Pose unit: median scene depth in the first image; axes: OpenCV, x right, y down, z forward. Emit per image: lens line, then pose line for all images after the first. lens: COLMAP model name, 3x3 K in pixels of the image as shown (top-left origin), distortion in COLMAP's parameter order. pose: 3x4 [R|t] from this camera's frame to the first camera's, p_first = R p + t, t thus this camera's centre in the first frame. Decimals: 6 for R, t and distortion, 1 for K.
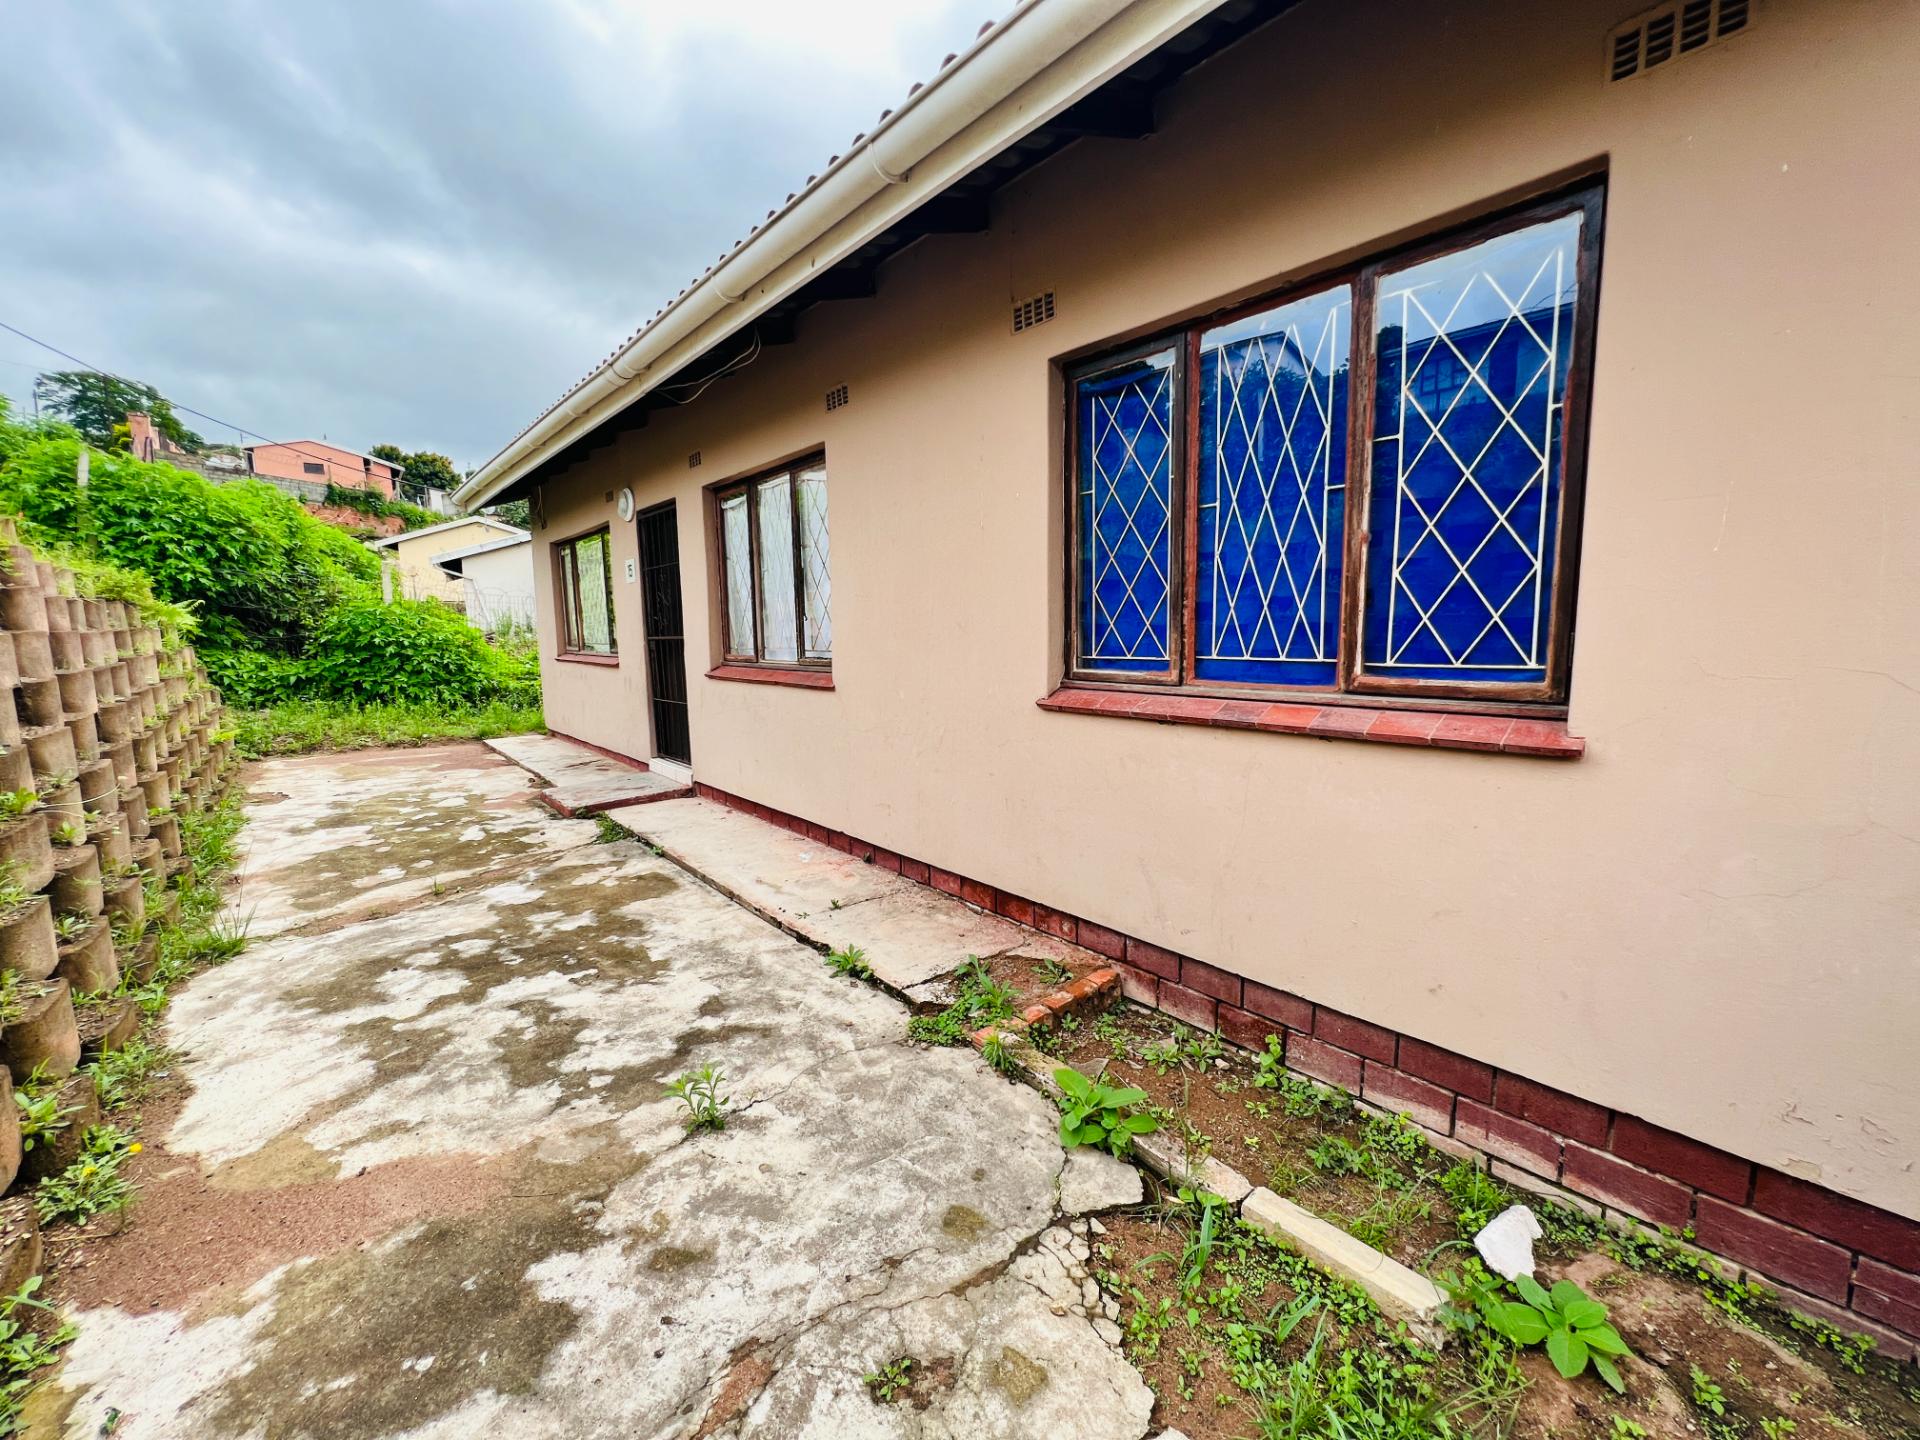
lens RADIAL K [[768.9, 0, 957.9], [0, 768.9, 716.3], [0, 0, 1]] dist [-0.002216, 0.000683]
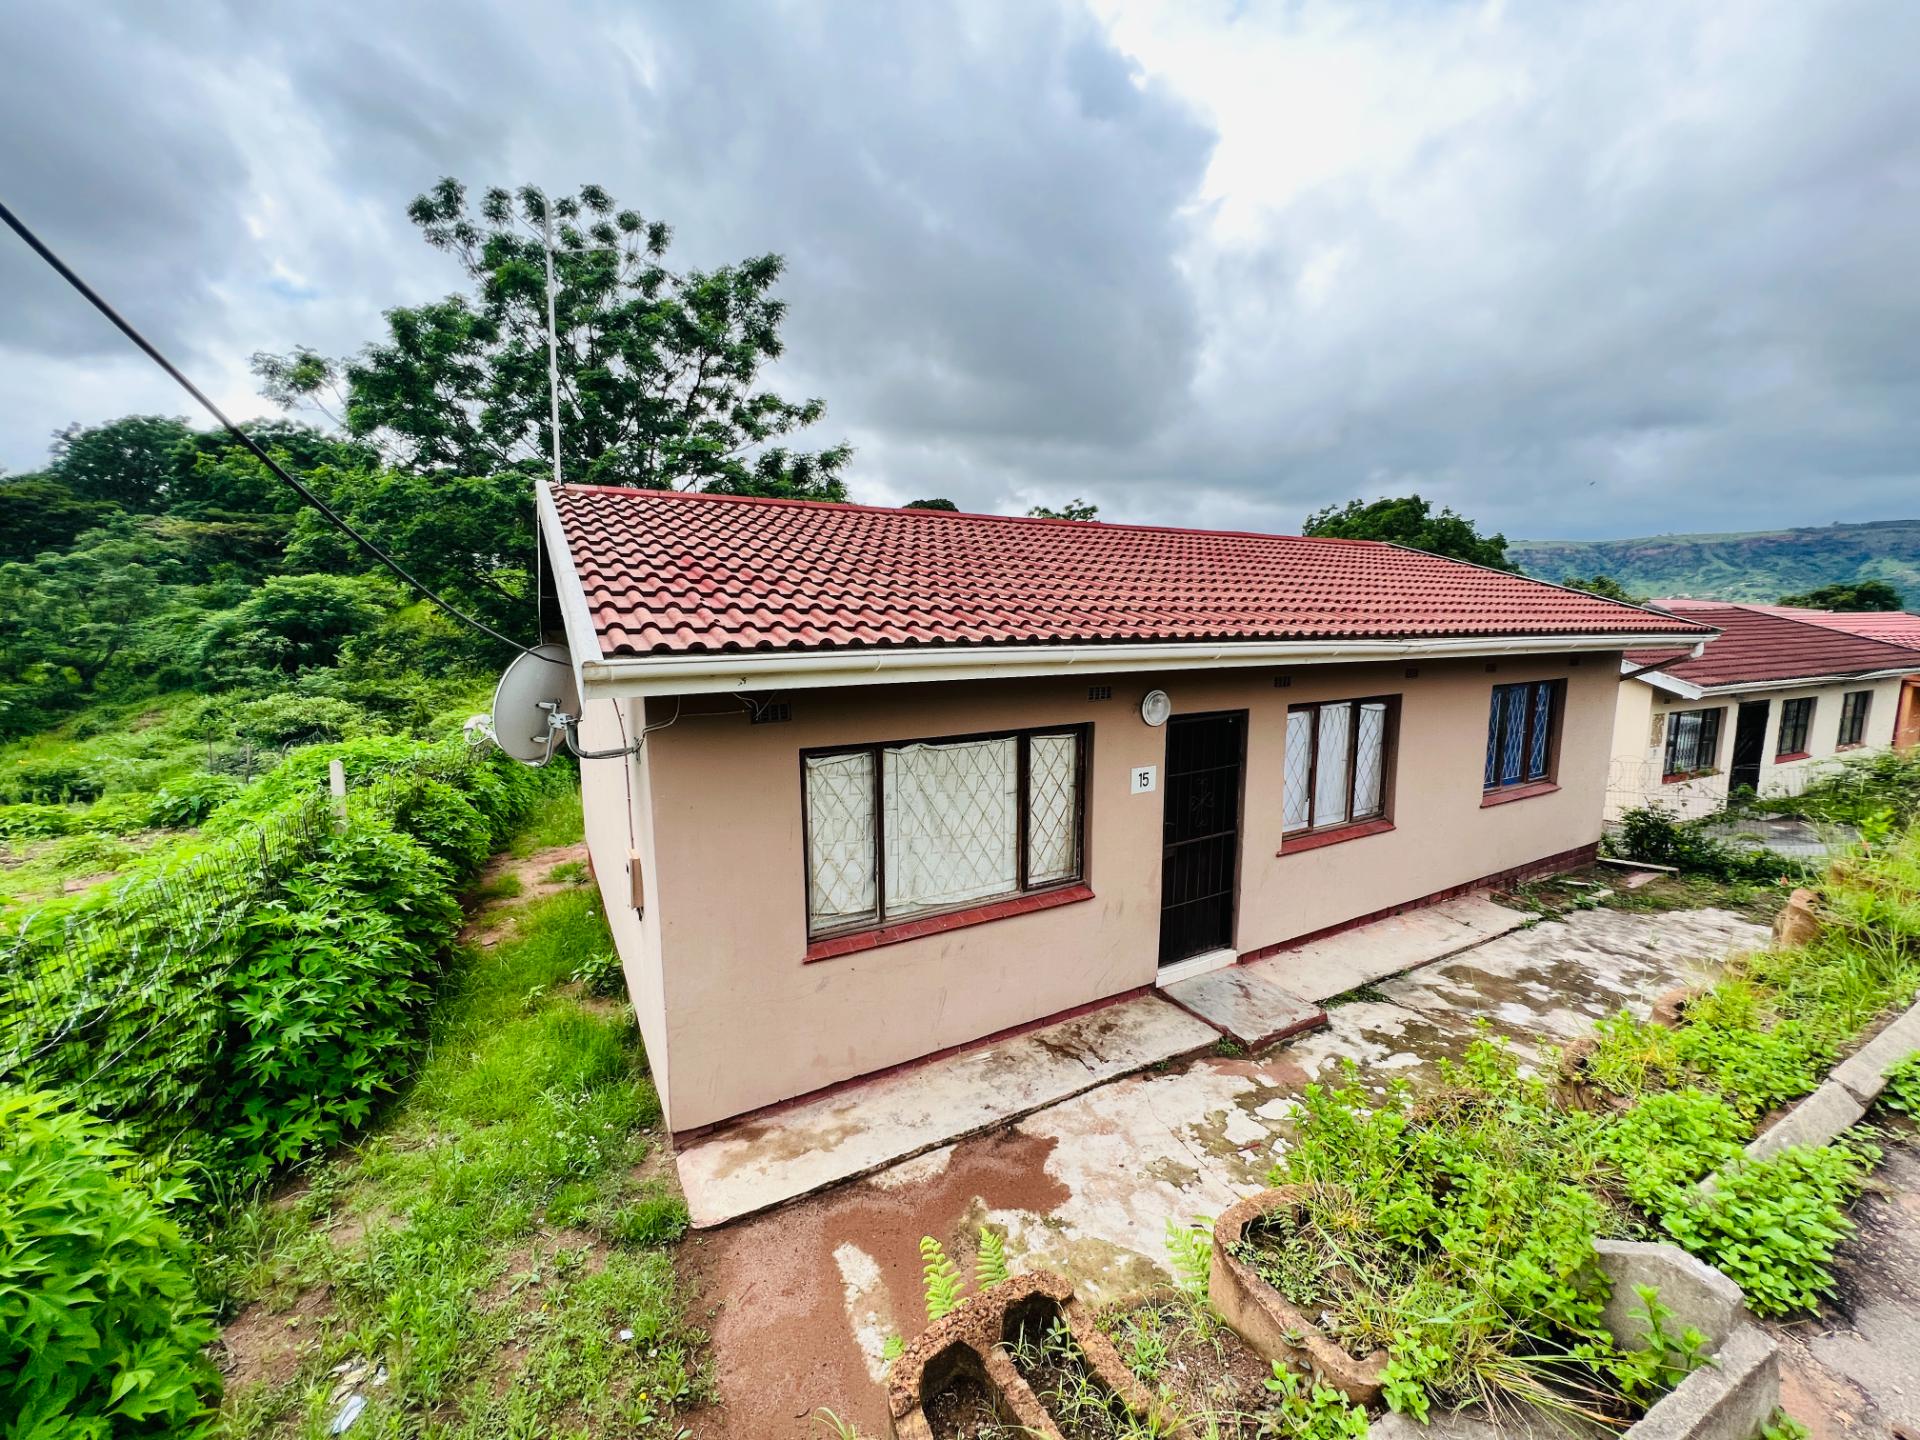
lens RADIAL K [[768.9, 0, 957.9], [0, 768.9, 716.3], [0, 0, 1]] dist [-0.002216, 0.000683]
pose [[0.196848, -0.114144, 0.973767, -2.469832], [0.114563, 0.989074, 0.092779, -0.688307], [-0.973718, 0.093294, 0.207774, 1.906080]]
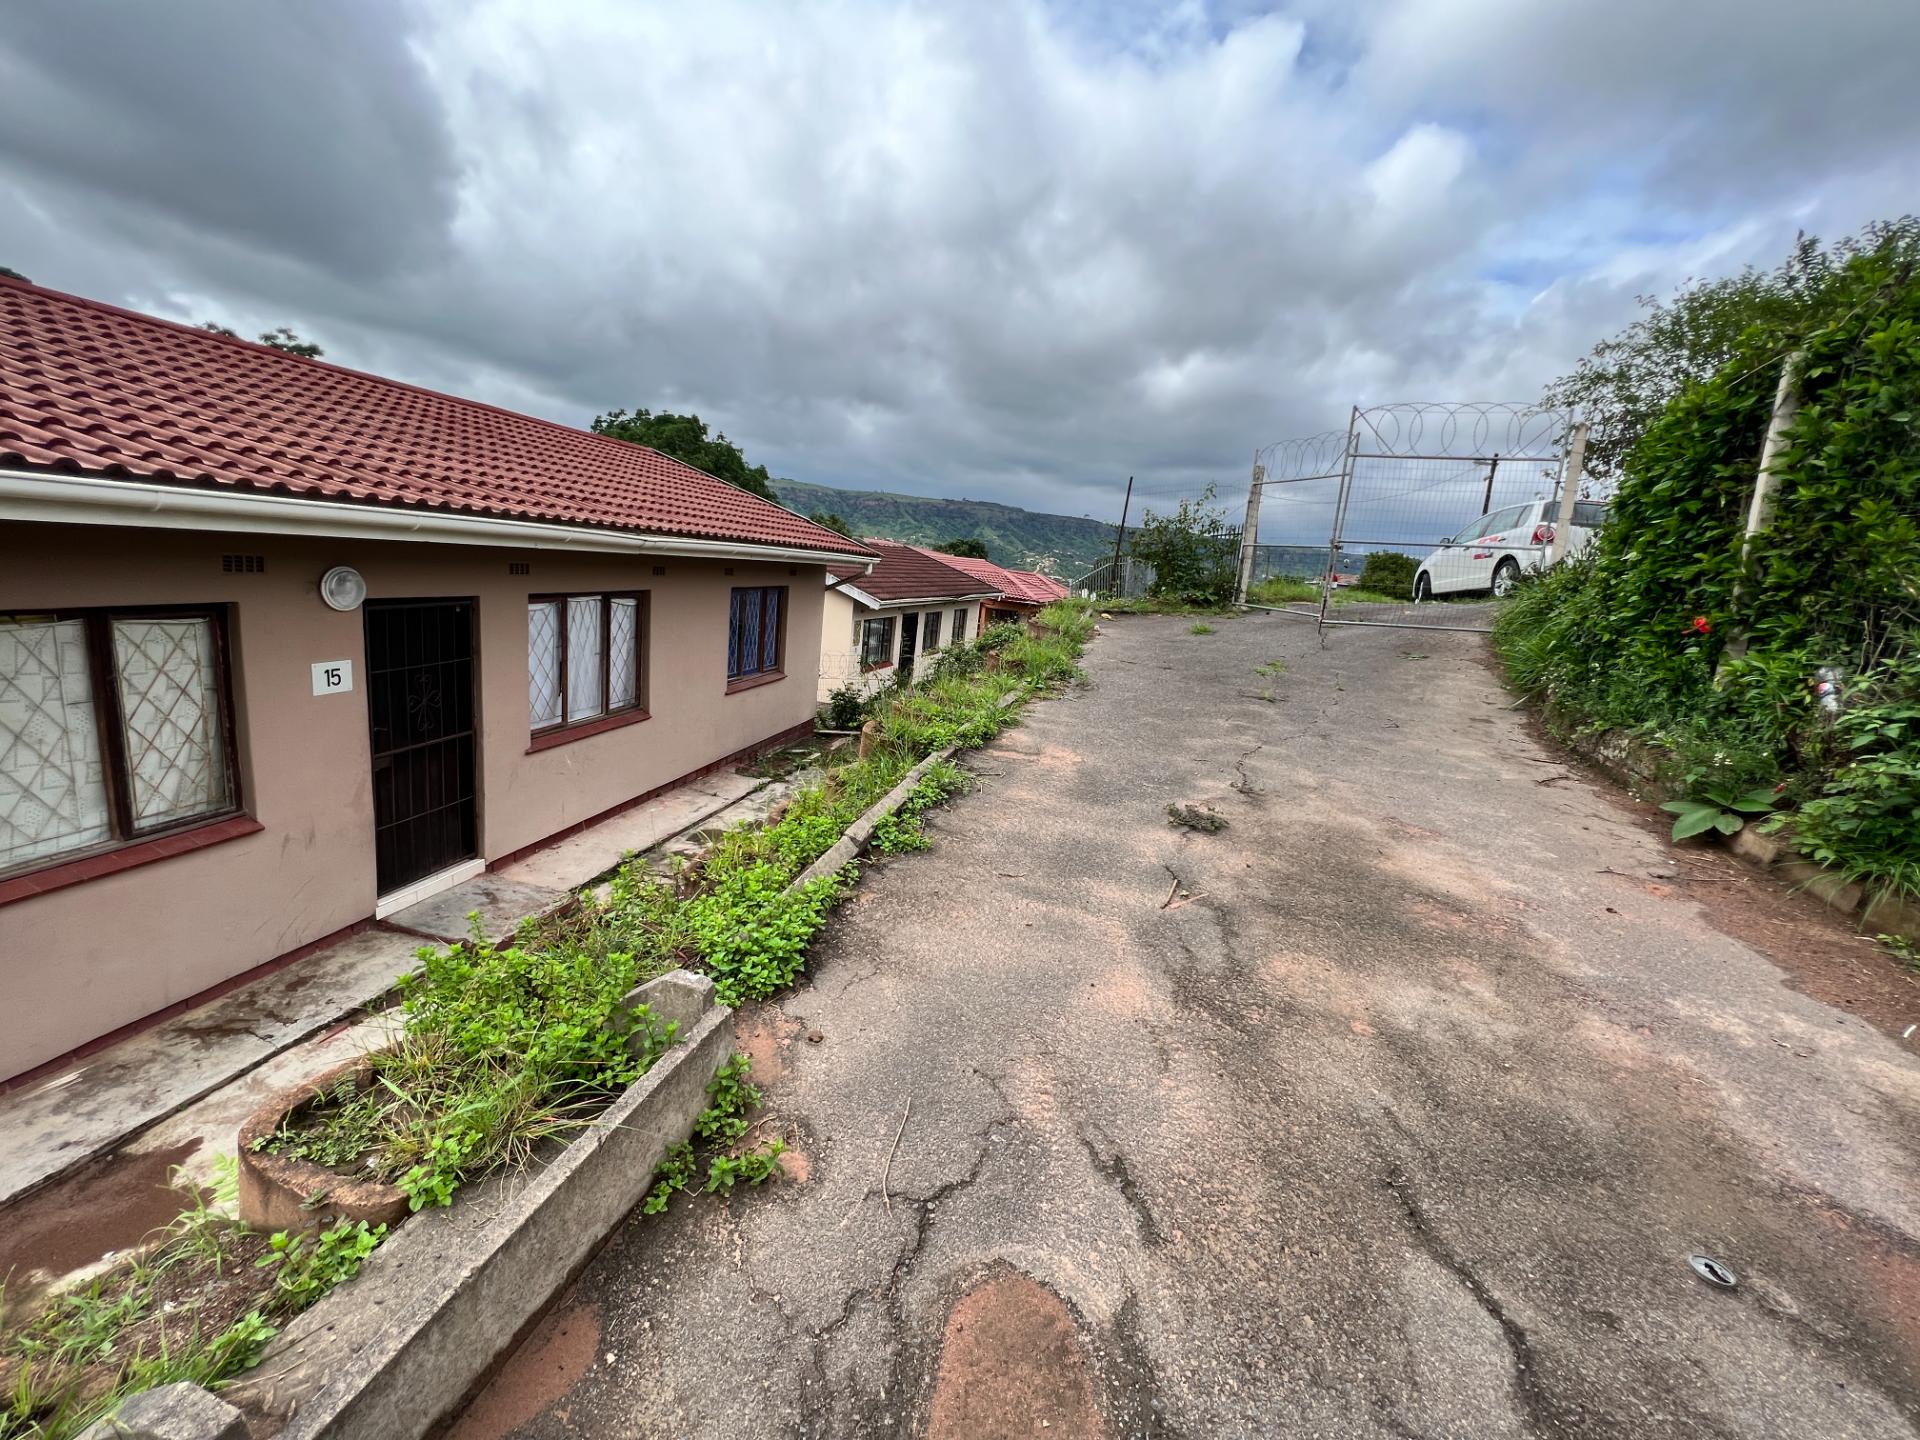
lens RADIAL K [[768.9, 0, 957.9], [0, 768.9, 716.3], [0, 0, 1]] dist [-0.002216, 0.000683]
pose [[-0.596836, -0.205234, 0.775671, -2.505986], [0.001177, 0.966508, 0.256633, -0.632153], [-0.802362, 0.154081, -0.576605, 1.781371]]
